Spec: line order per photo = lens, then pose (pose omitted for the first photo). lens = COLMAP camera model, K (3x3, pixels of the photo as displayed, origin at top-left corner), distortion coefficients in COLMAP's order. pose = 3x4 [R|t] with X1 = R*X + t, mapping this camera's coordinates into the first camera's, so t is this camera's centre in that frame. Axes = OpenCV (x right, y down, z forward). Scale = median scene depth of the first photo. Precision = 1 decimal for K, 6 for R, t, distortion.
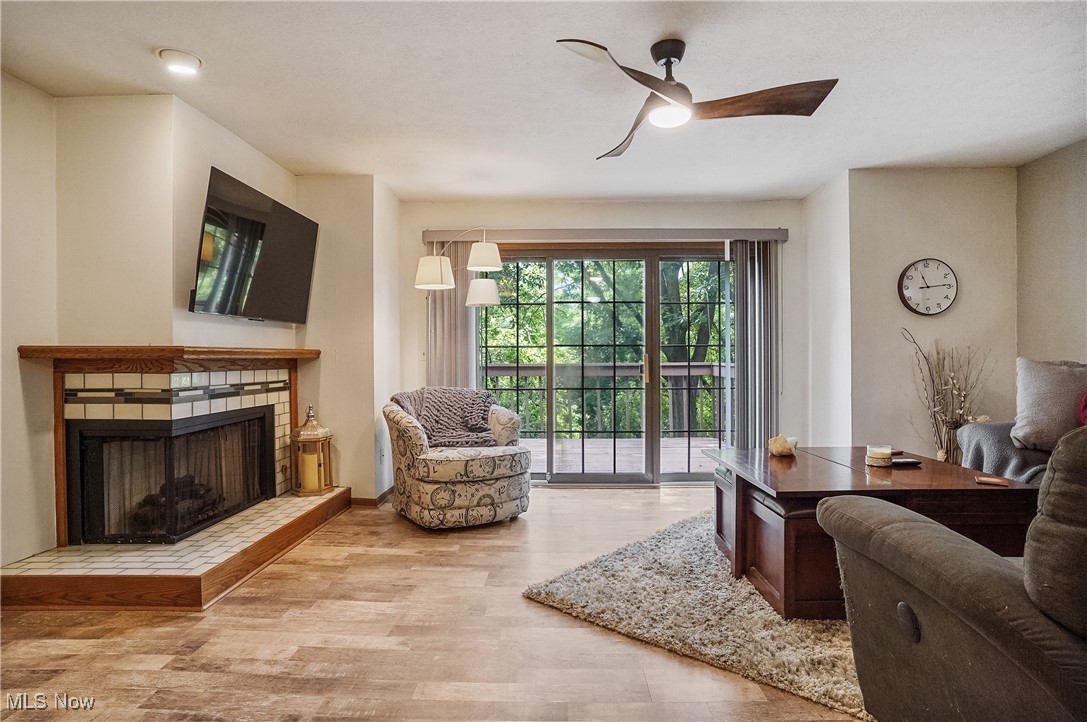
lens RADIAL K [[567.4, 0, 541.1], [0, 567.4, 363.1], [0, 0, 1]] dist [-0.079134, 0.041570]
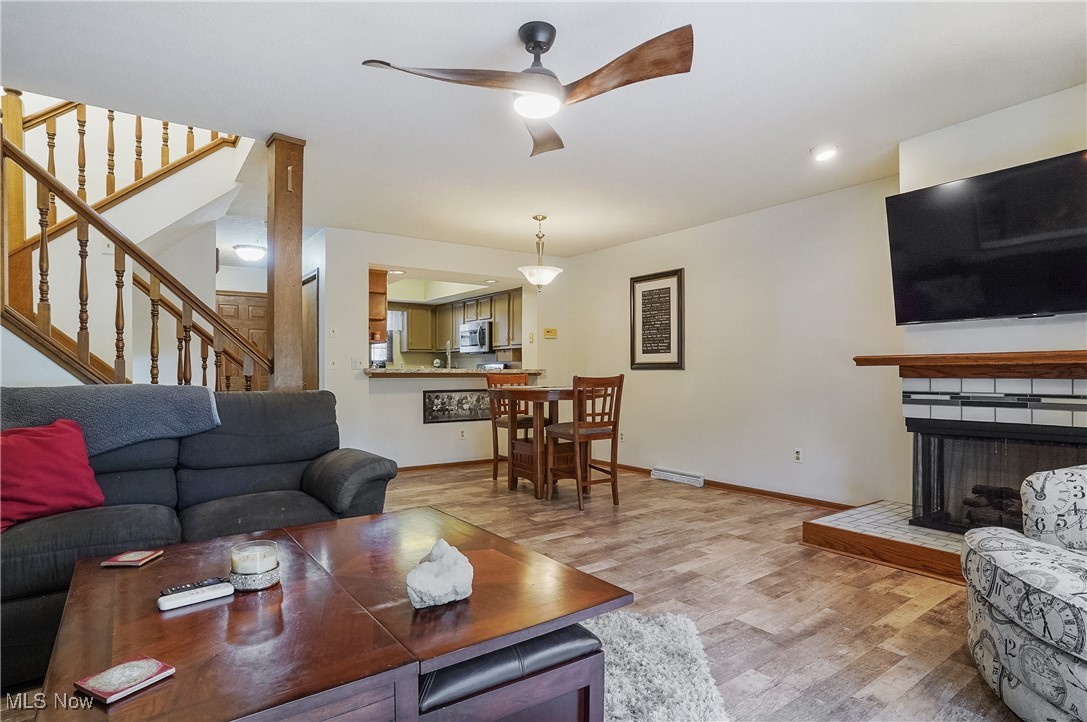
lens RADIAL K [[573.5, 0, 541.1], [0, 573.5, 368.3], [0, 0, 1]] dist [-0.077407, 0.041885]
pose [[-0.794124, 0.007929, -0.607704, 0.537921], [0.005384, 0.999967, 0.006011, -0.010823], [0.607732, 0.001502, -0.794141, 1.180861]]
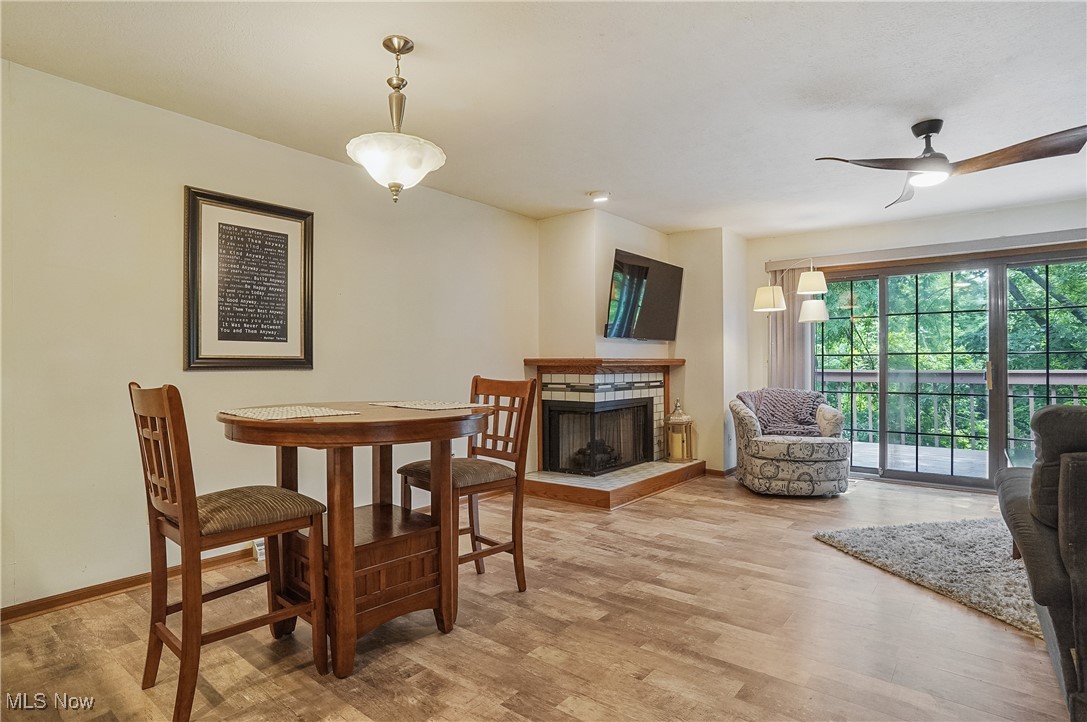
lens RADIAL K [[567.4, 0, 541.1], [0, 567.4, 363.1], [0, 0, 1]] dist [-0.079134, 0.041570]
pose [[0.794018, -0.000612, -0.607895, 0.199131], [-0.005093, 0.999958, -0.007659, -0.001532], [0.607873, 0.009177, 0.793981, -0.374467]]
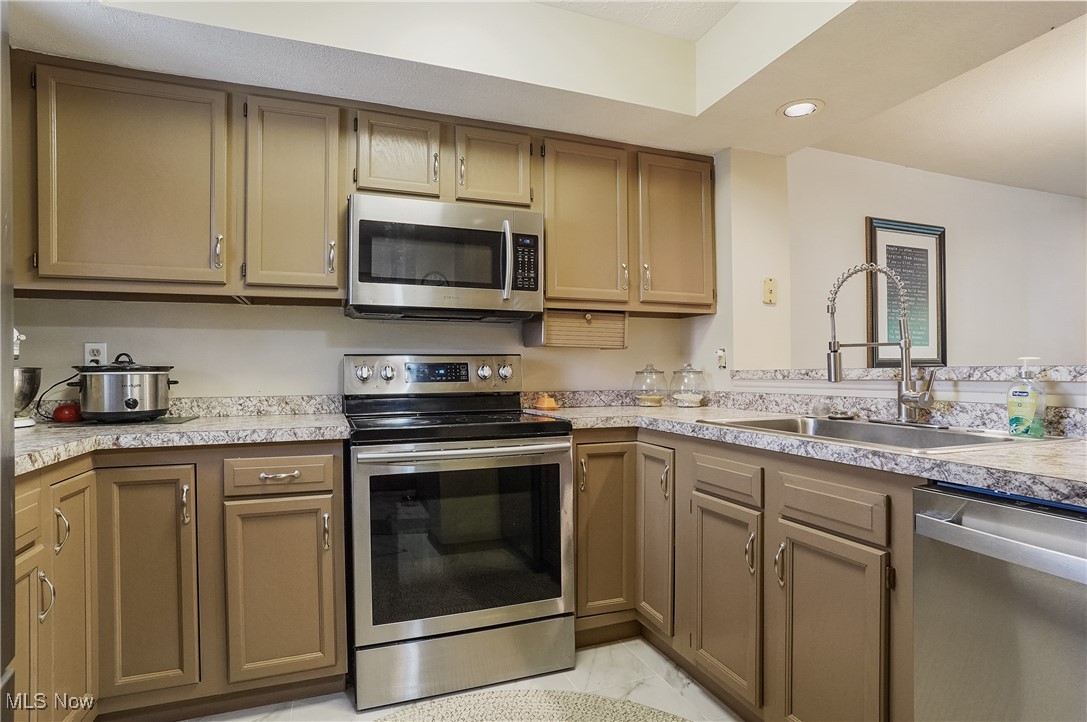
lens RADIAL K [[573.5, 0, 541.1], [0, 573.5, 368.3], [0, 0, 1]] dist [-0.077407, 0.041885]
pose [[0.384548, 0.003189, -0.923099, -0.029267], [-0.003912, 0.999991, 0.001825, 0.001080], [0.923097, 0.002910, 0.384557, -0.976702]]
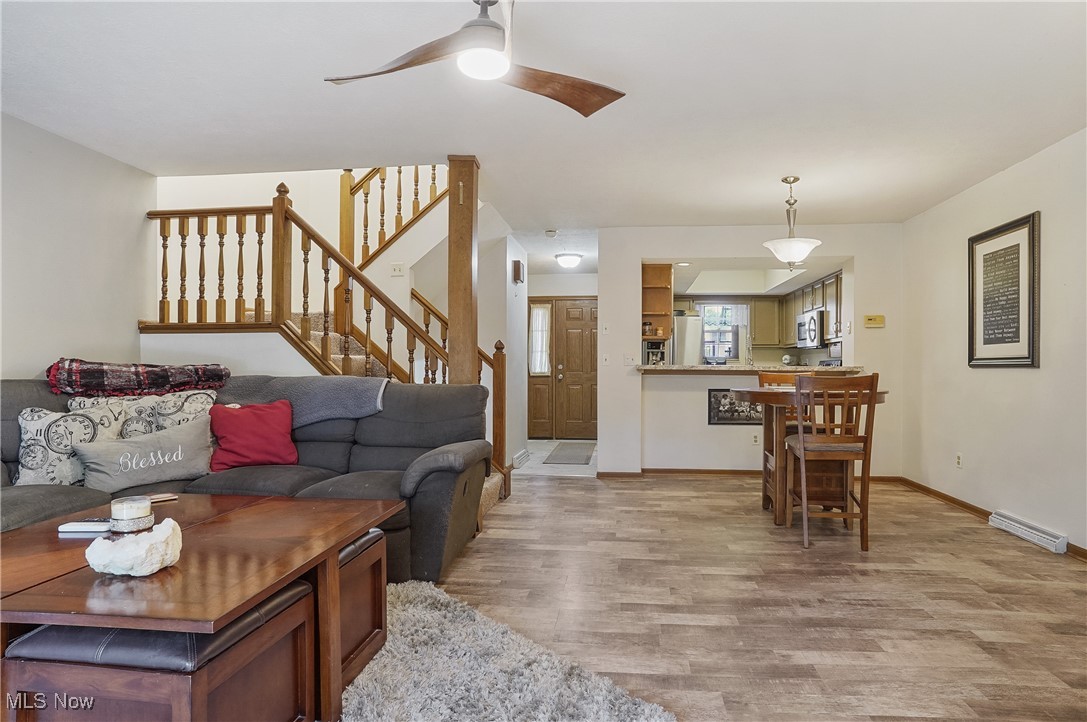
lens RADIAL K [[578.0, 0, 572.6], [0, 578.0, 366.9], [0, 0, 1]] dist [-0.091796, 0.056431]
pose [[-0.997686, 0.004837, 0.067813, 0.034262], [0.005140, 0.999978, 0.004303, -0.005588], [-0.067791, 0.004642, -0.997689, 1.224485]]
